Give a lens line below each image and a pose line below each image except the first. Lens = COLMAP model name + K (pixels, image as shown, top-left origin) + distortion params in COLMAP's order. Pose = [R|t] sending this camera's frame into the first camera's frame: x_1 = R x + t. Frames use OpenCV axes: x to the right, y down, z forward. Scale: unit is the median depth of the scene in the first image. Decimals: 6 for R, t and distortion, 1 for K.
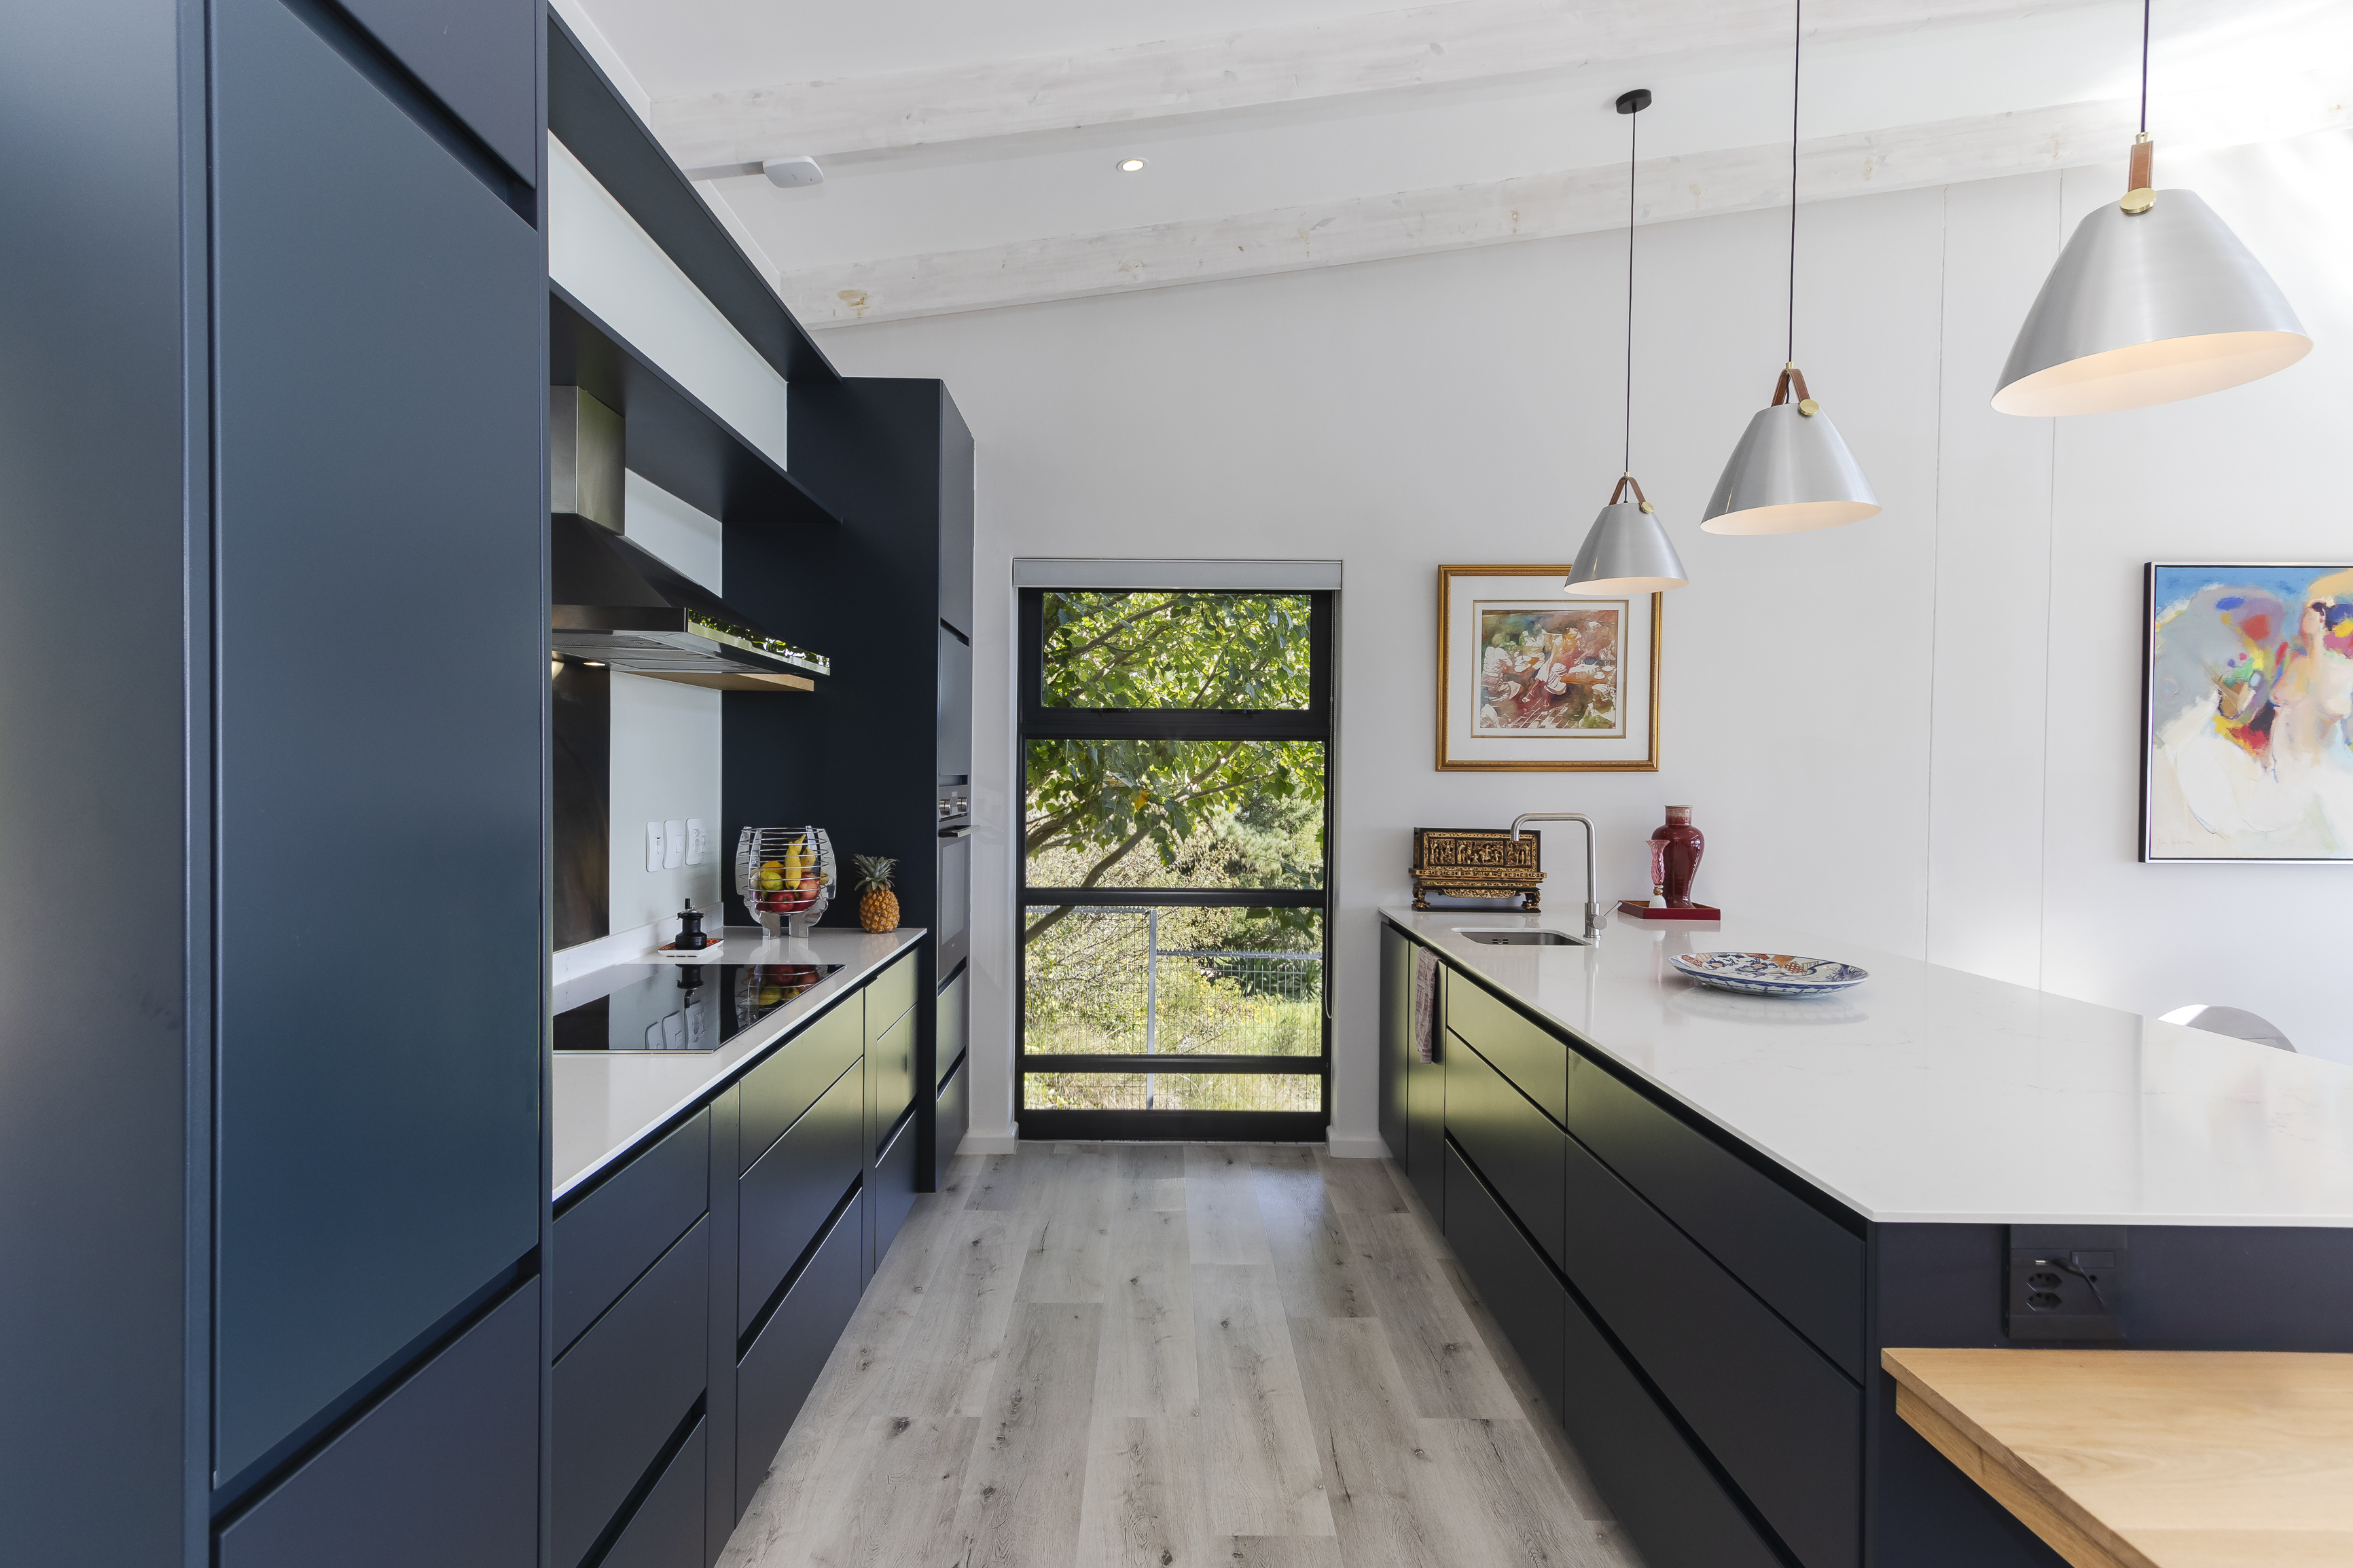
lens RADIAL K [[1249.9, 0, 1179.7], [0, 1249.9, 791.3], [0, 0, 1]] dist [0.005065, -0.000491]
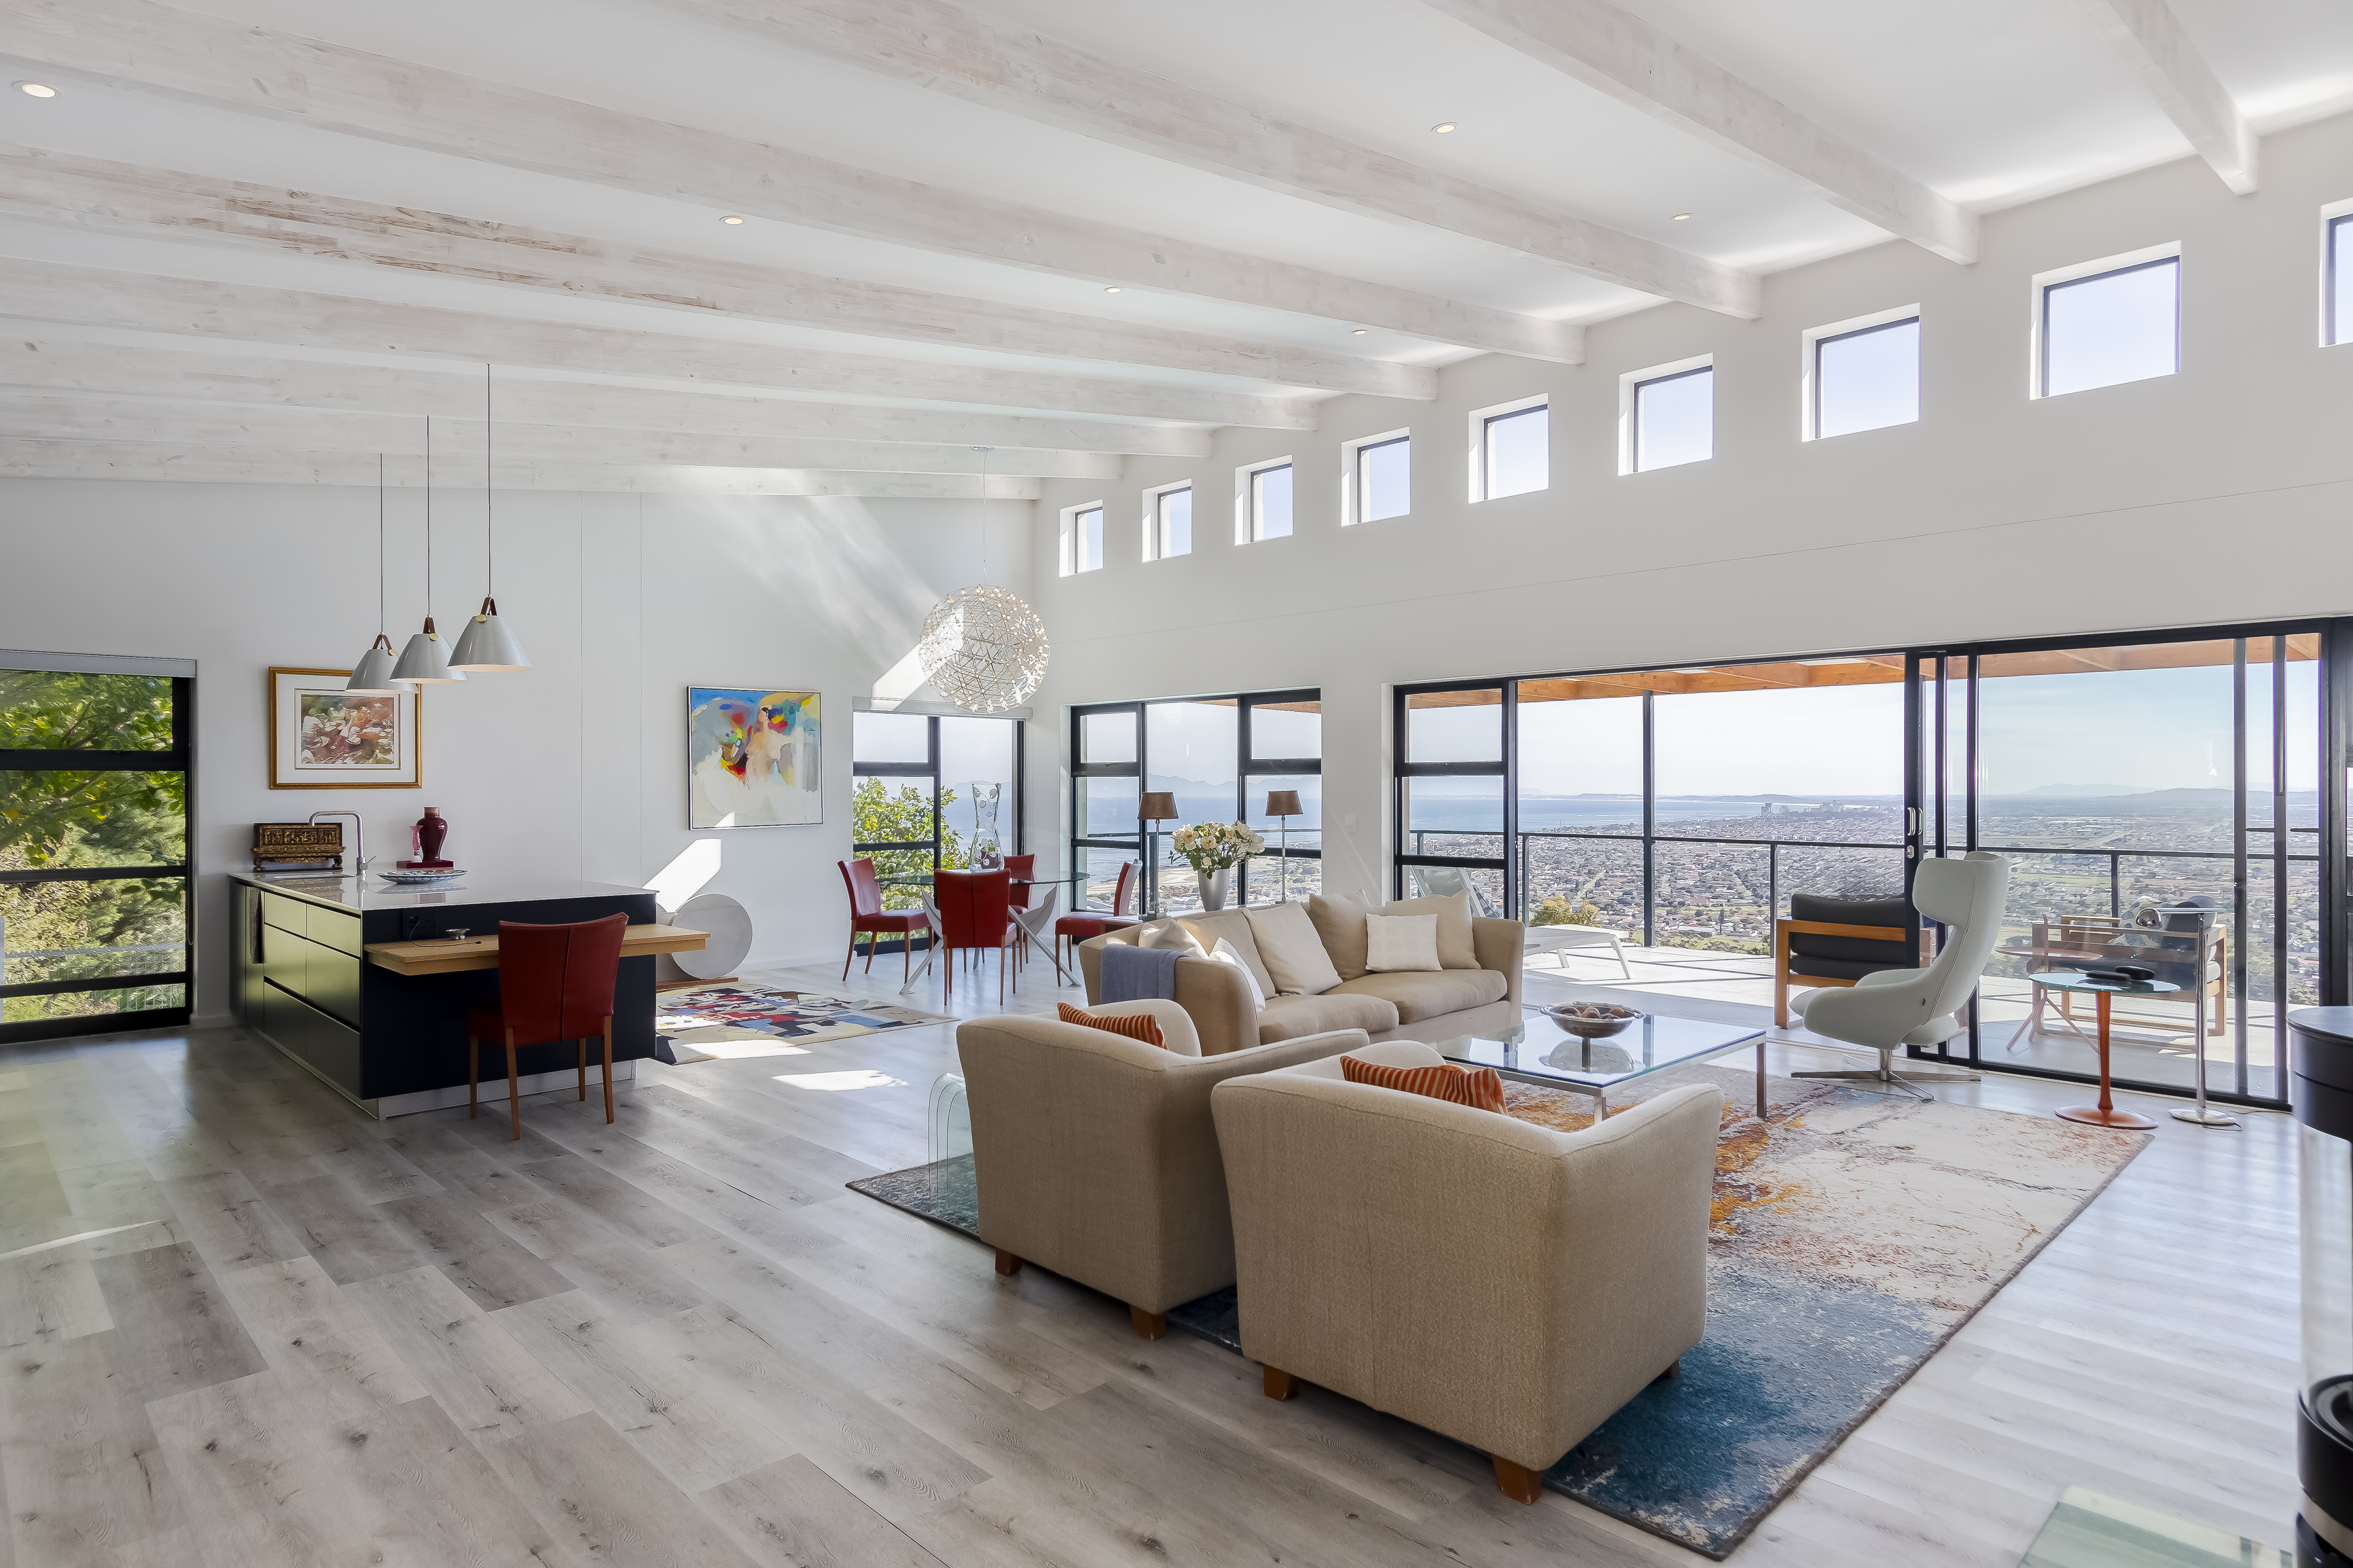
lens RADIAL K [[1249.9, 0, 1179.7], [0, 1249.9, 791.3], [0, 0, 1]] dist [0.005065, -0.000491]
pose [[0.716740, -0.011525, 0.697245, -0.091207], [0.018081, 0.999834, -0.002060, 0.011934], [-0.697106, 0.014084, 0.716830, -1.052483]]
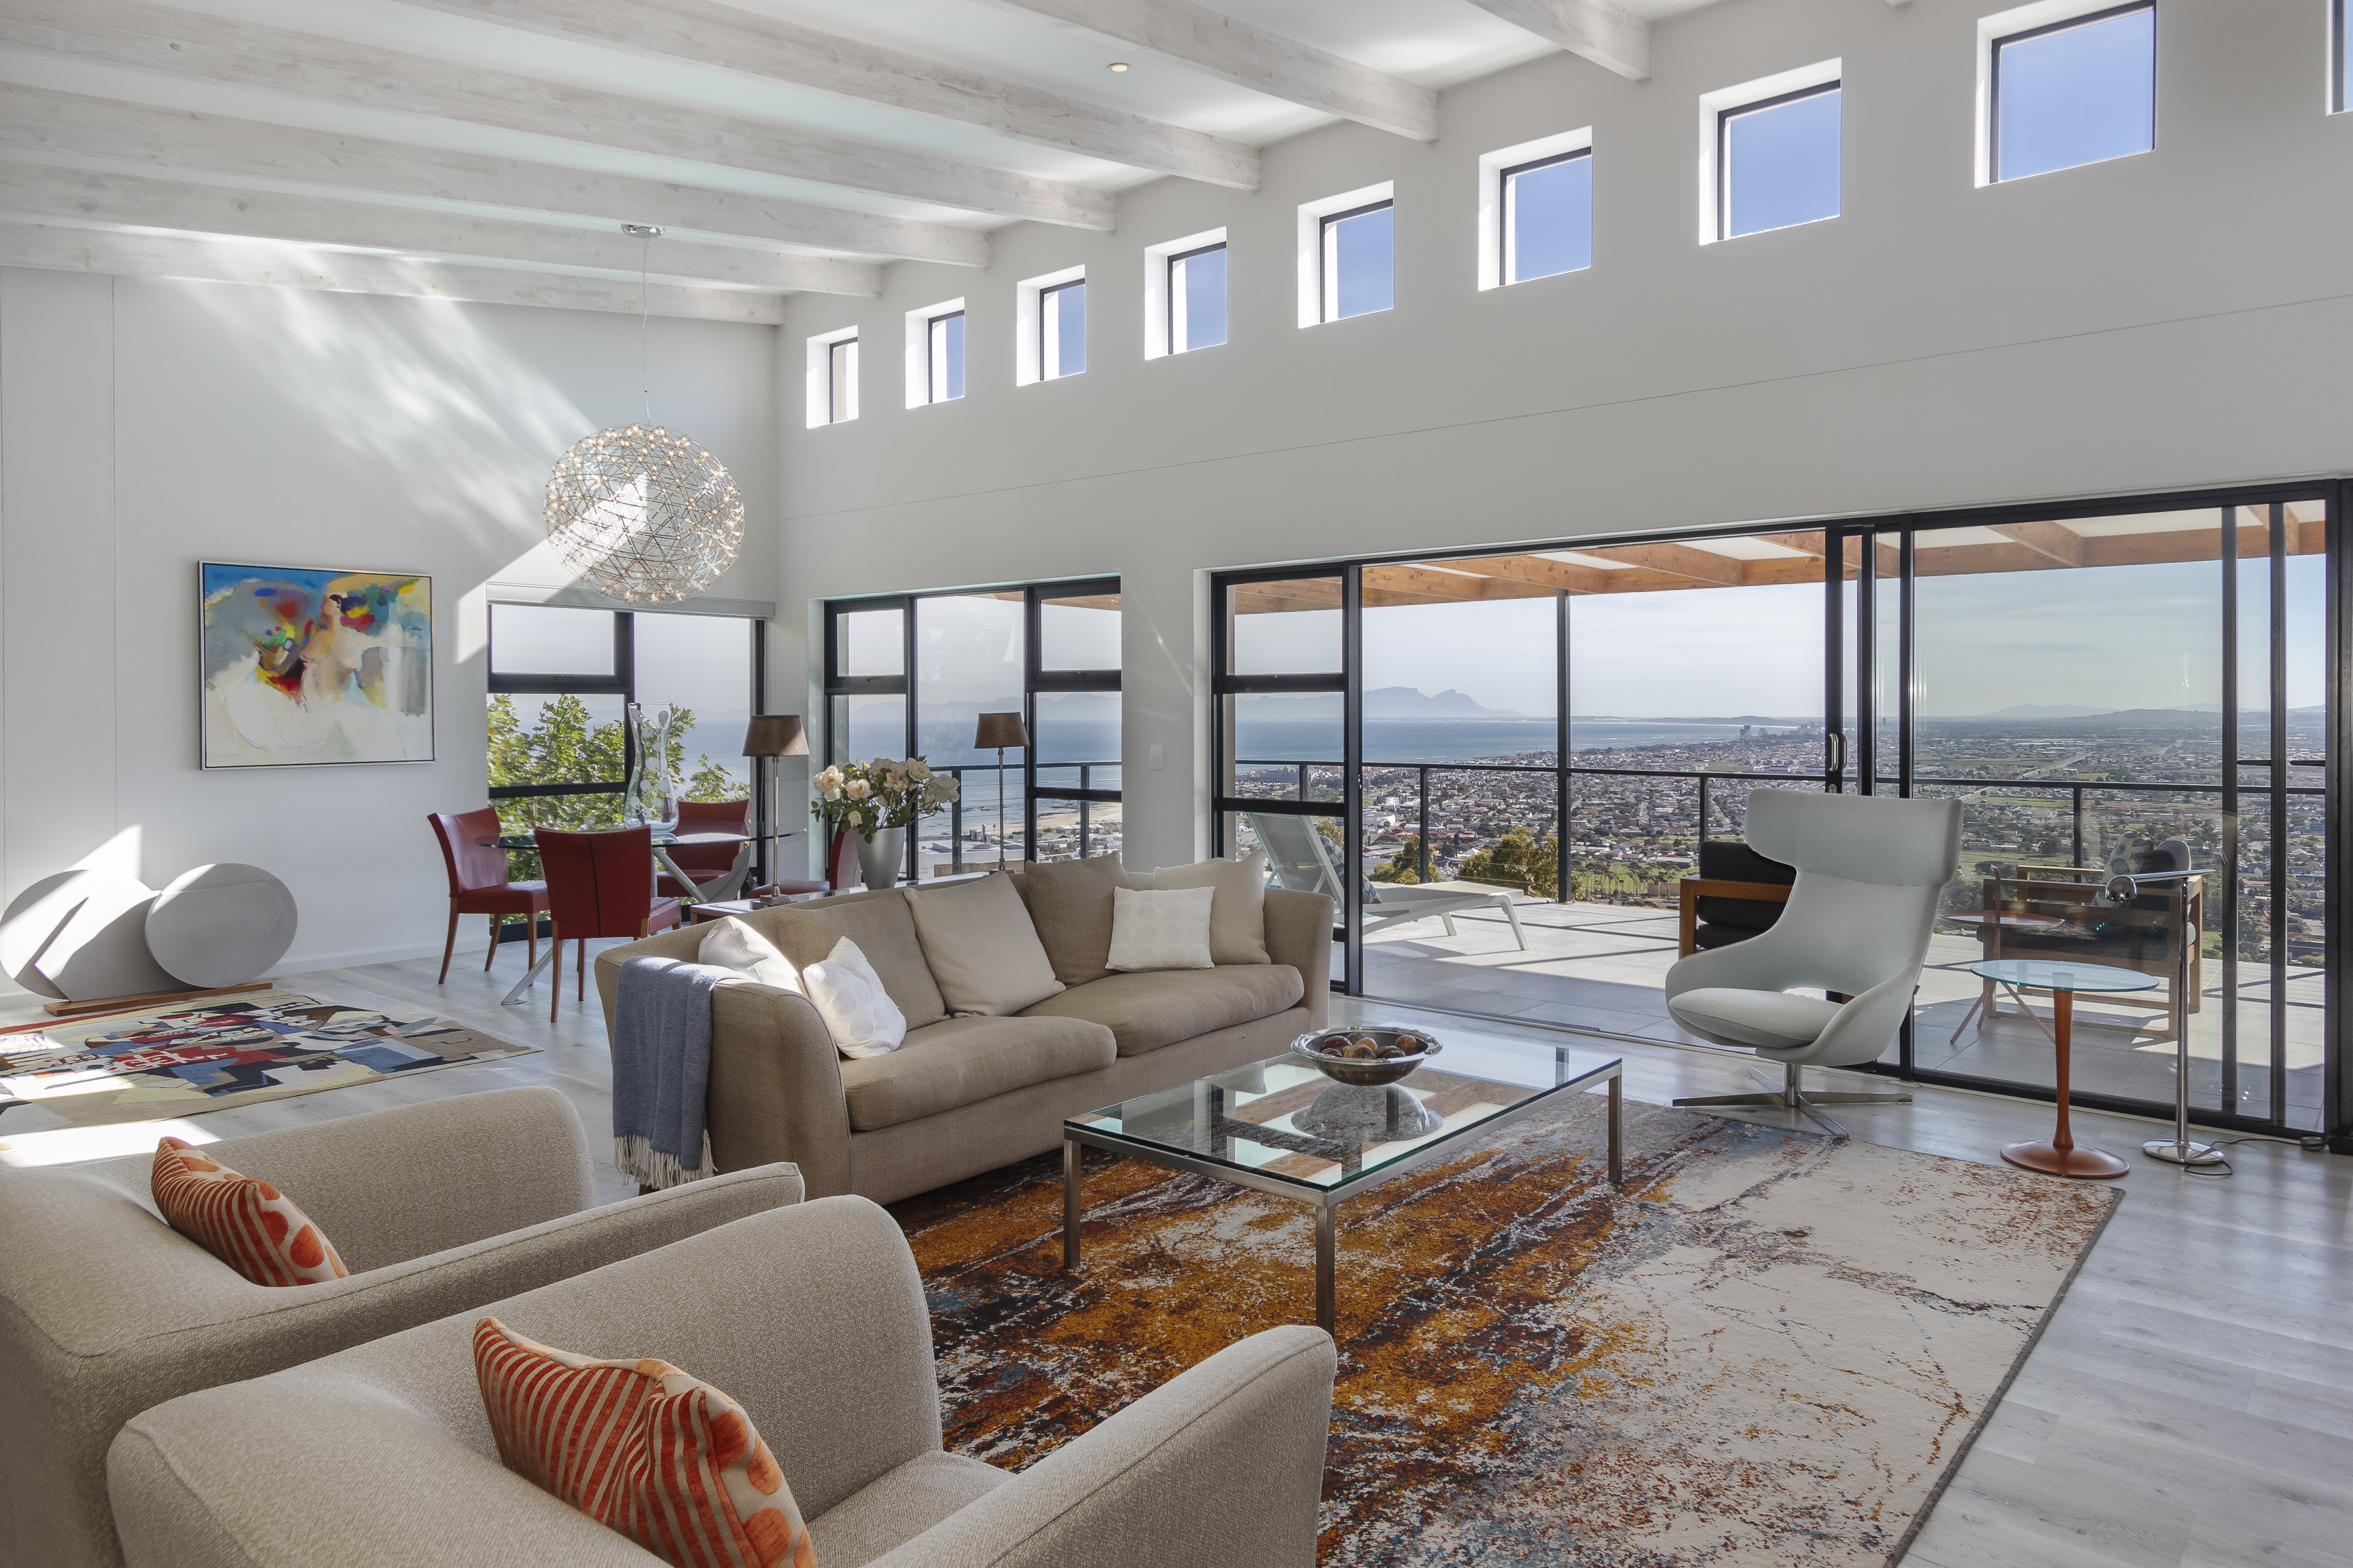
lens RADIAL K [[1398.1, 0, 1338.0], [0, 1398.1, 723.2], [0, 0, 1]] dist [0.005749, -0.011120]
pose [[0.600379, -0.017764, 0.799518, 0.276712], [0.019347, 0.999783, 0.007685, 0.016000], [-0.799481, 0.010854, 0.600593, -0.993615]]
